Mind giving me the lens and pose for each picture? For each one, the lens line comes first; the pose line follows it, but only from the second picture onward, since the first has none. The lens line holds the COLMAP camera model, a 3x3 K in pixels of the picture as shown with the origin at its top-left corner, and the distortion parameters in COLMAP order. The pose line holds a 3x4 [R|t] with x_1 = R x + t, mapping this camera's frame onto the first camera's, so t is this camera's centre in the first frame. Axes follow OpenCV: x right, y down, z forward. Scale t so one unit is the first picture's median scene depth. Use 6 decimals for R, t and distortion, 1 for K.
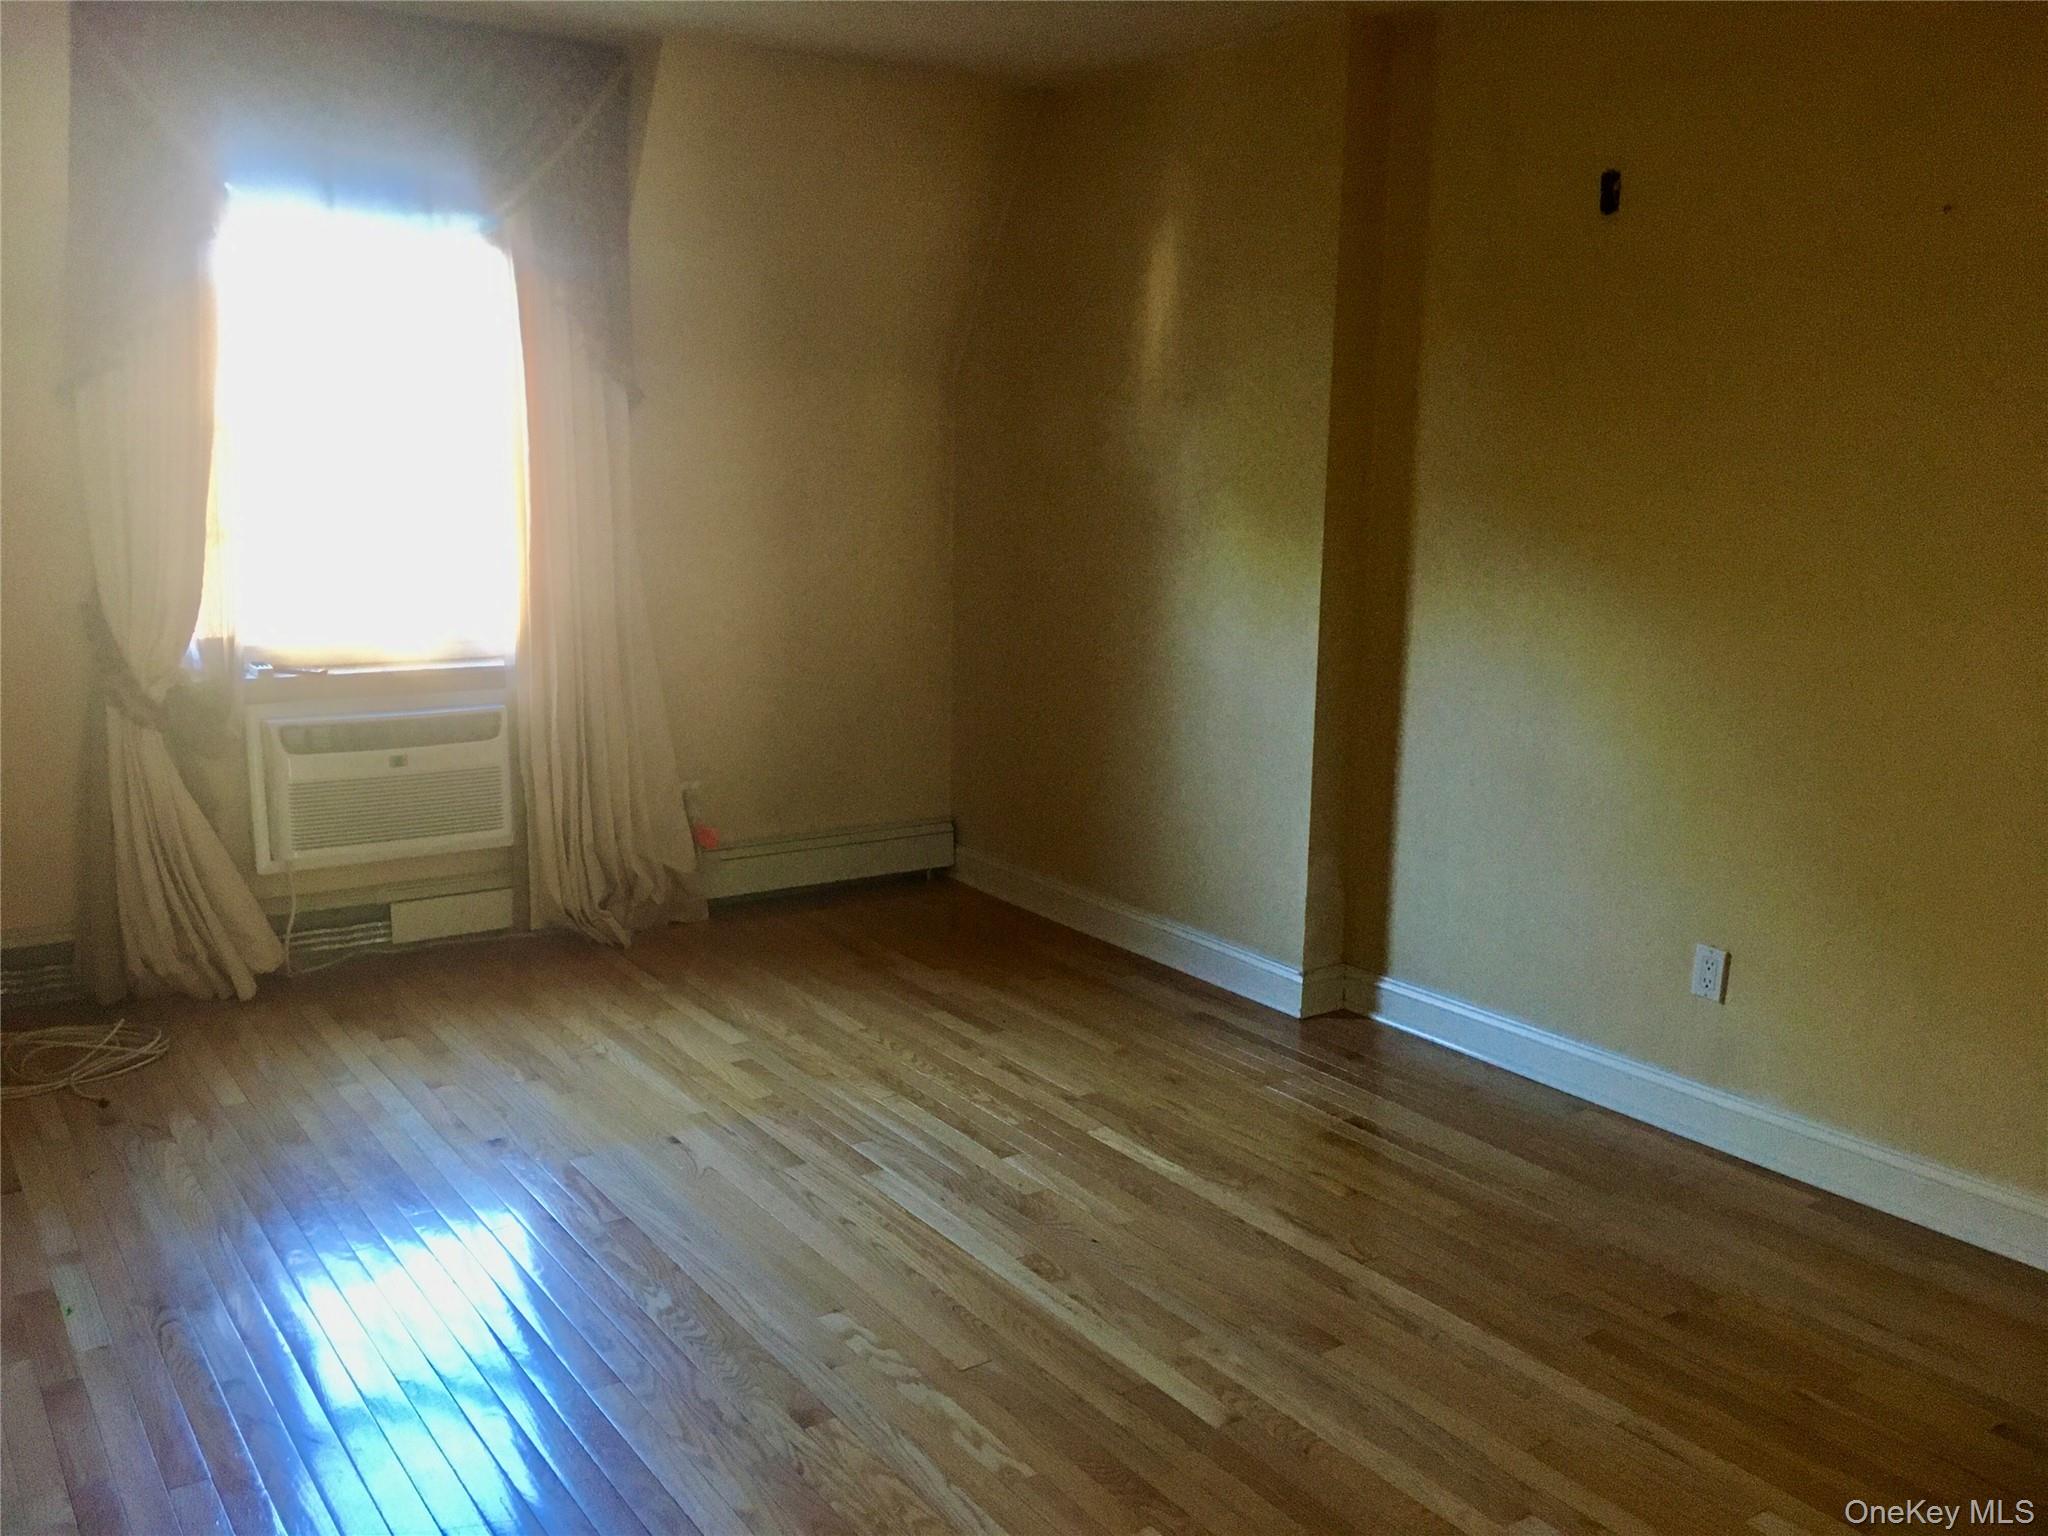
lens RADIAL K [[1709.1, 0, 1024.0], [0, 1709.1, 768.0], [0, 0, 1]] dist [0.015010, -0.000490]
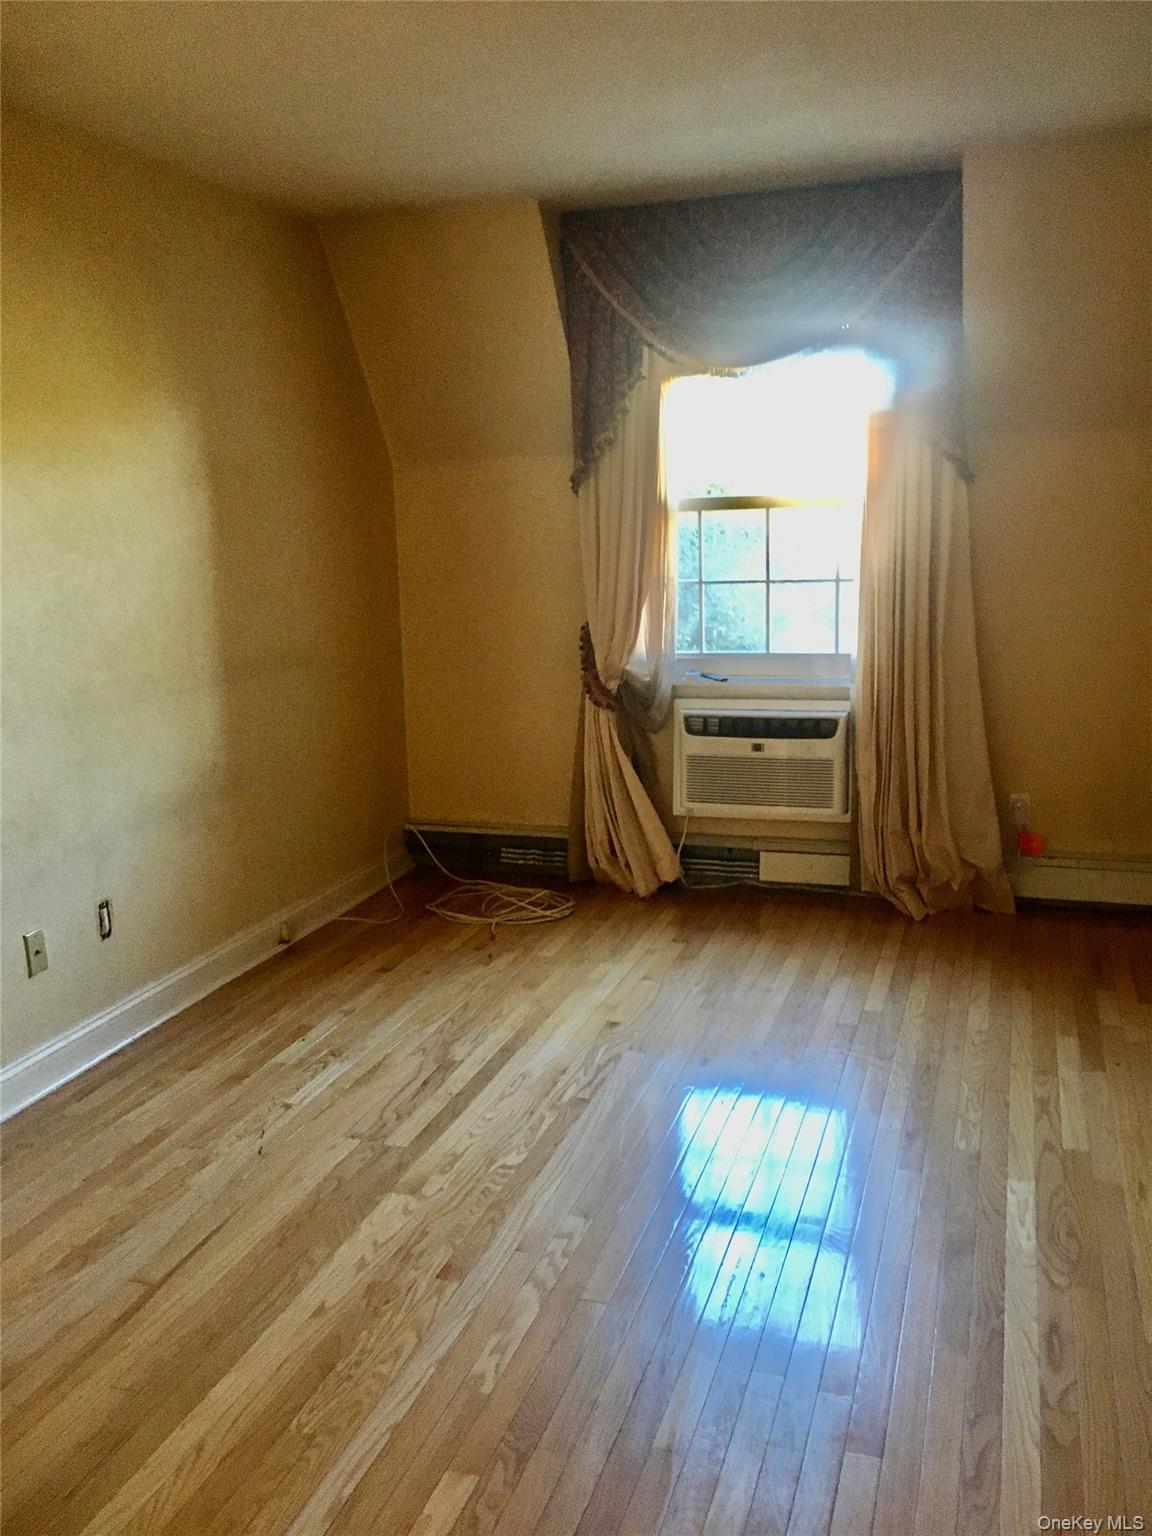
lens RADIAL K [[1301.5, 0, 576.0], [0, 1301.5, 768.0], [0, 0, 1]] dist [0.056523, 0.001485]
pose [[0.592415, 0.109603, -0.798143, 0.377115], [-0.101729, 0.992950, 0.060847, -0.035842], [0.799184, 0.045148, 0.599388, 0.265208]]
